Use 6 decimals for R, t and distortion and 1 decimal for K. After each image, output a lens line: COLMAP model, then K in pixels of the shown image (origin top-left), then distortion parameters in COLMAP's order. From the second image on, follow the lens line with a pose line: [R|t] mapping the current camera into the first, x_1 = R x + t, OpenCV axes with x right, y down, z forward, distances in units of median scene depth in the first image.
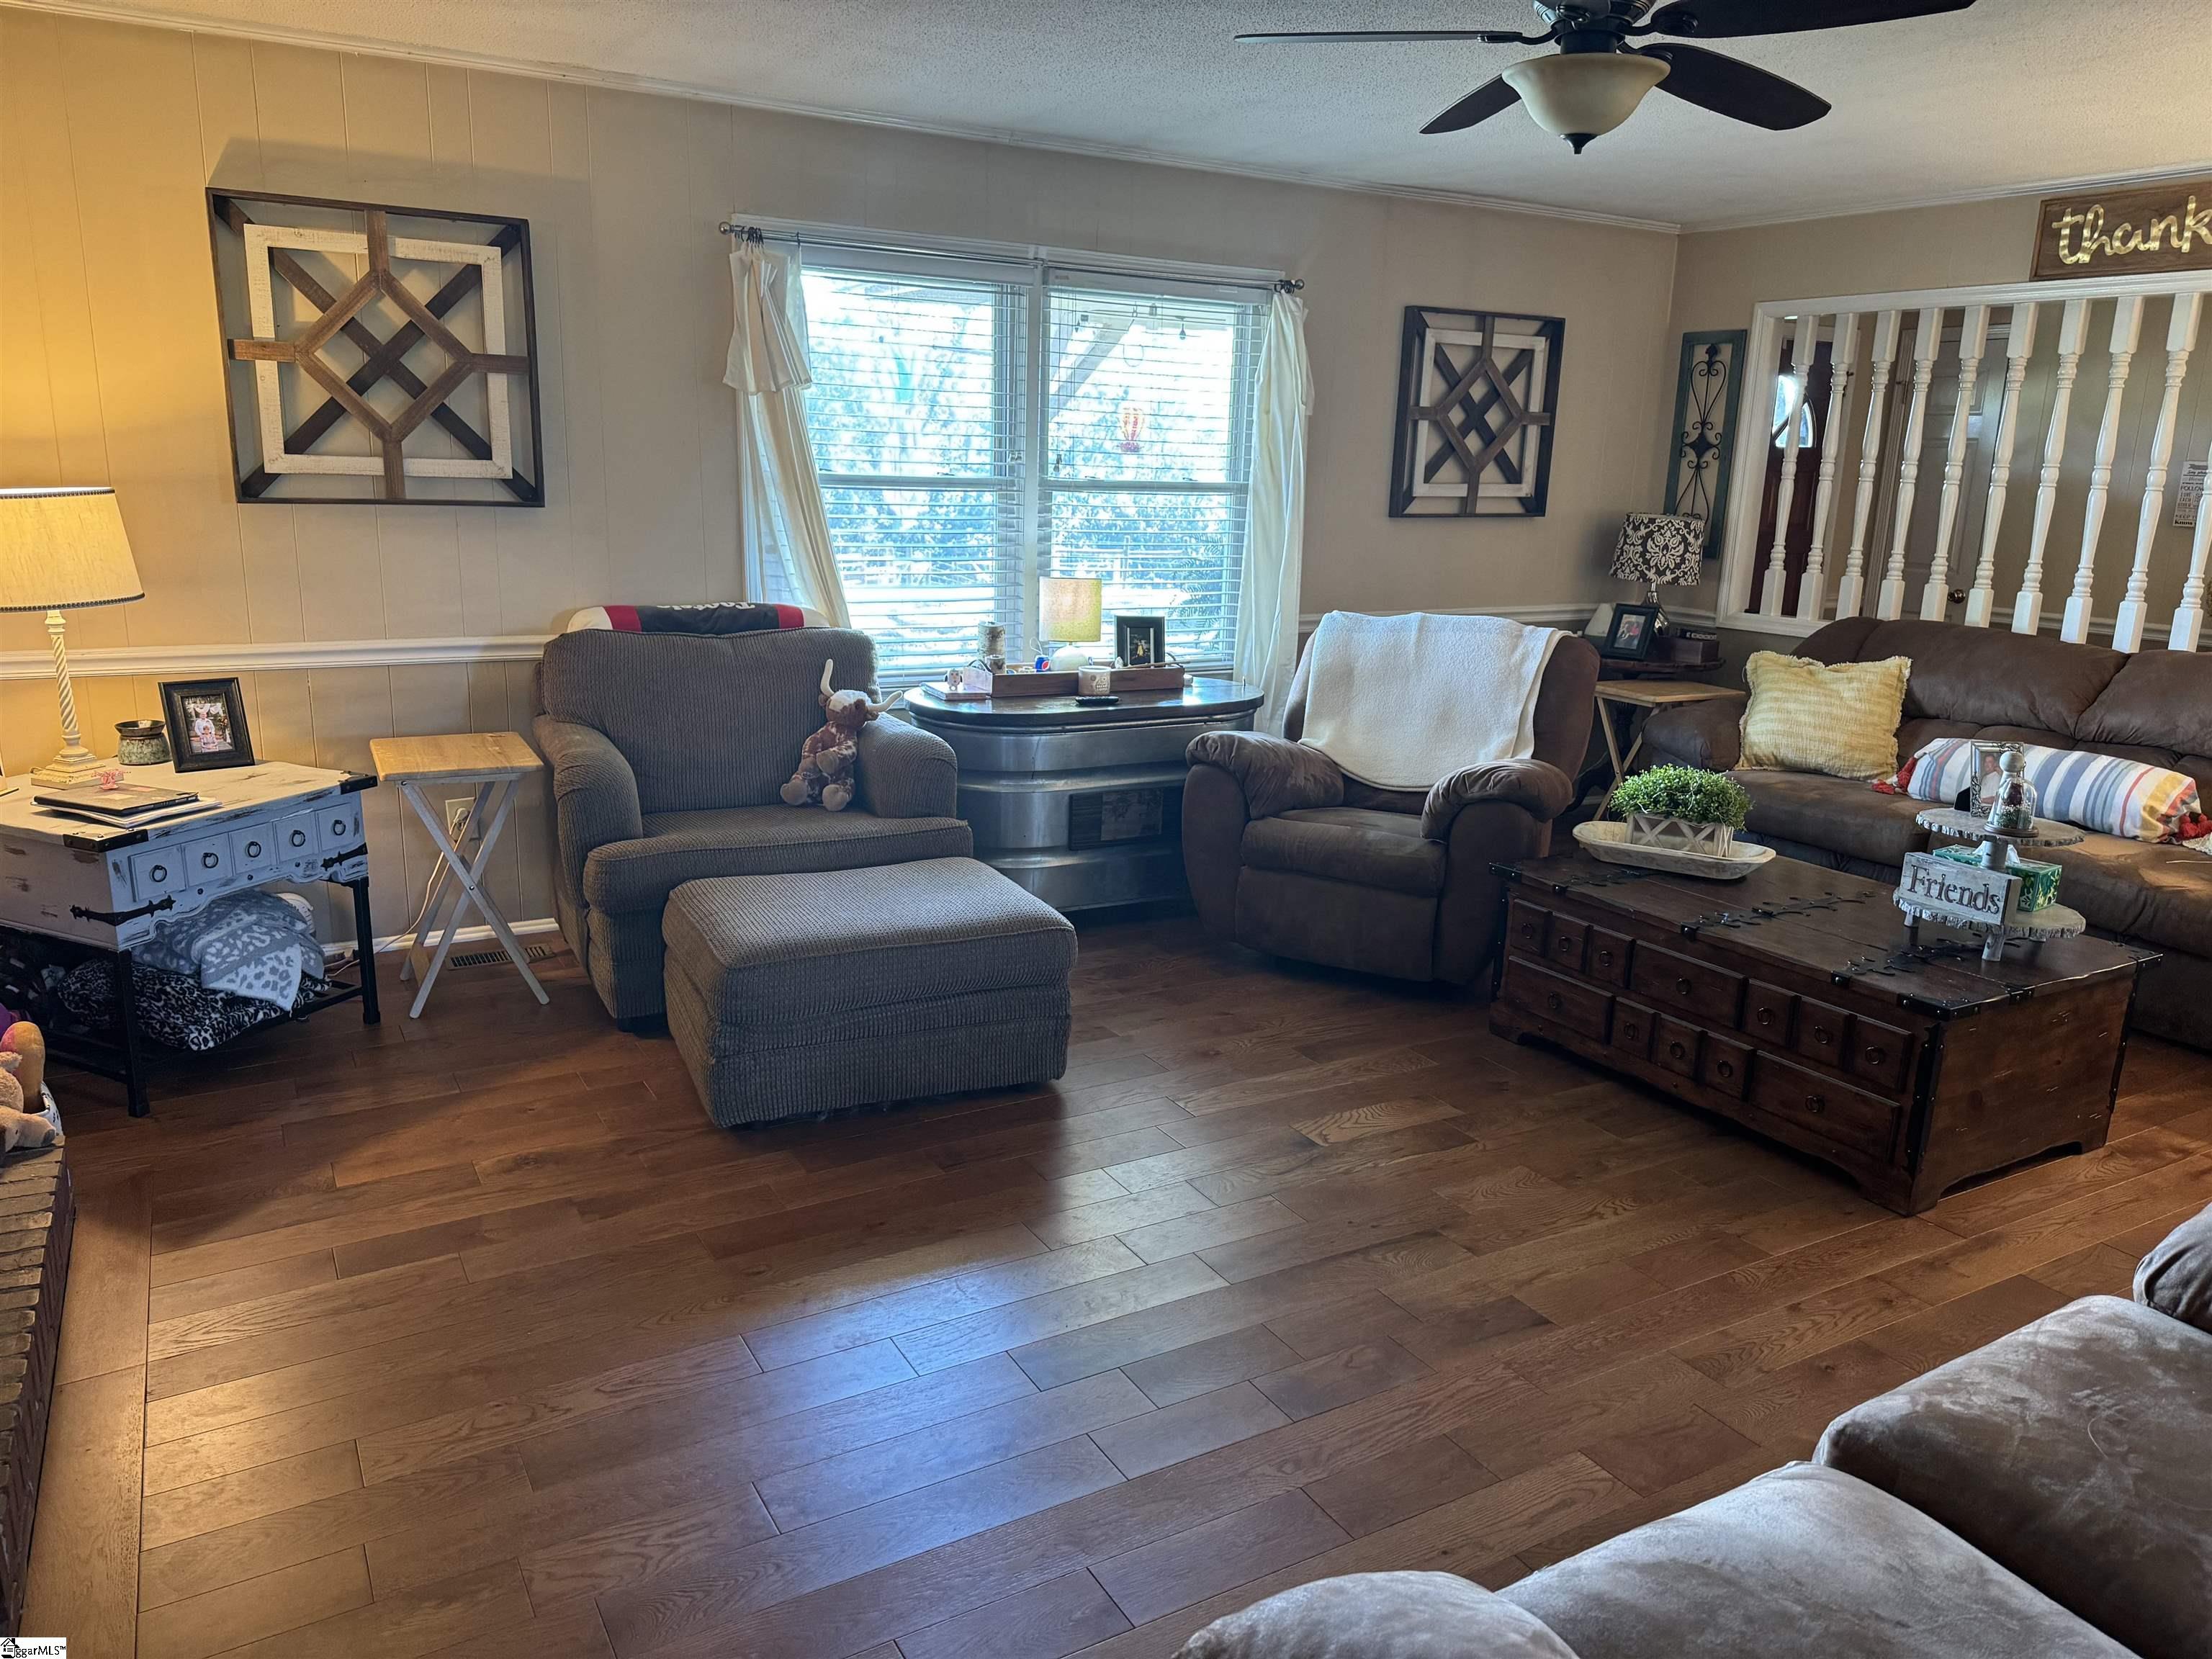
lens RADIAL K [[1548.6, 0, 1120.7], [0, 1548.6, 842.7], [0, 0, 1]] dist [0.059953, -0.074914]
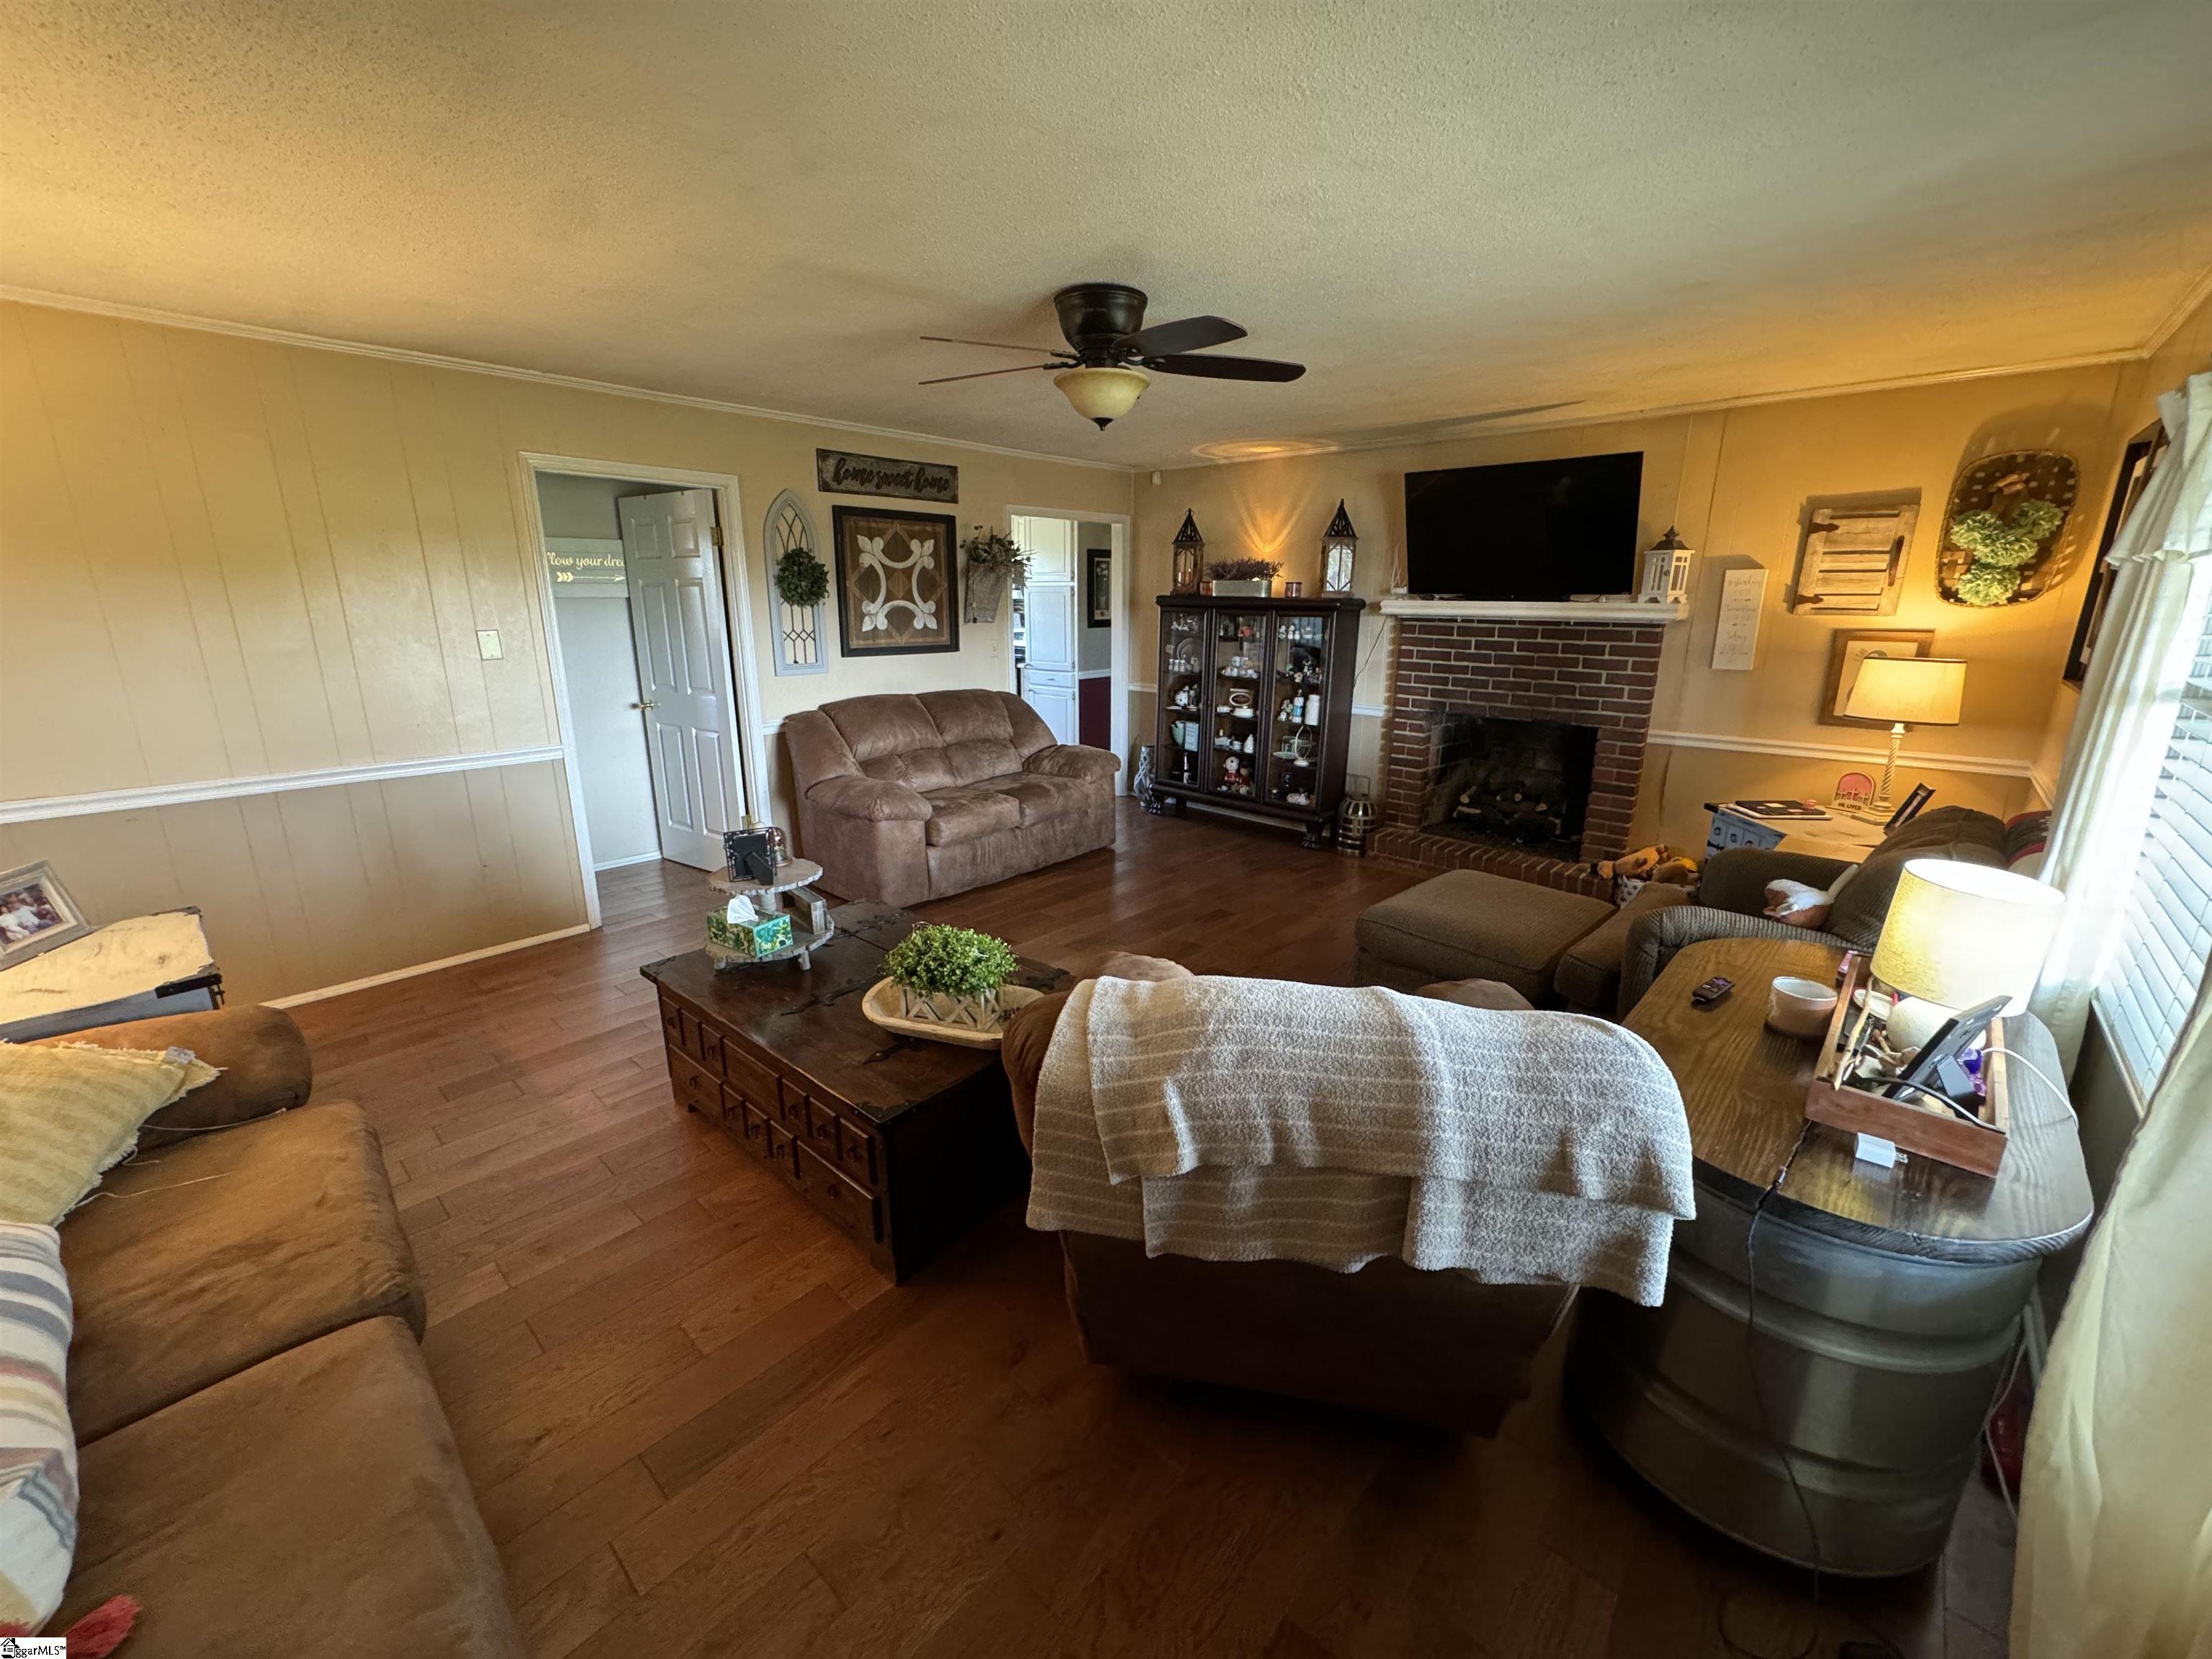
lens RADIAL K [[876.4, 0, 1111.9], [0, 876.4, 820.8], [0, 0, 1]] dist [0.001945, -0.000790]
pose [[-0.950626, 0.043057, -0.307338, 0.424155], [-0.108697, 0.881402, 0.459690, -0.365645], [0.290681, 0.470400, -0.833204, 1.435076]]
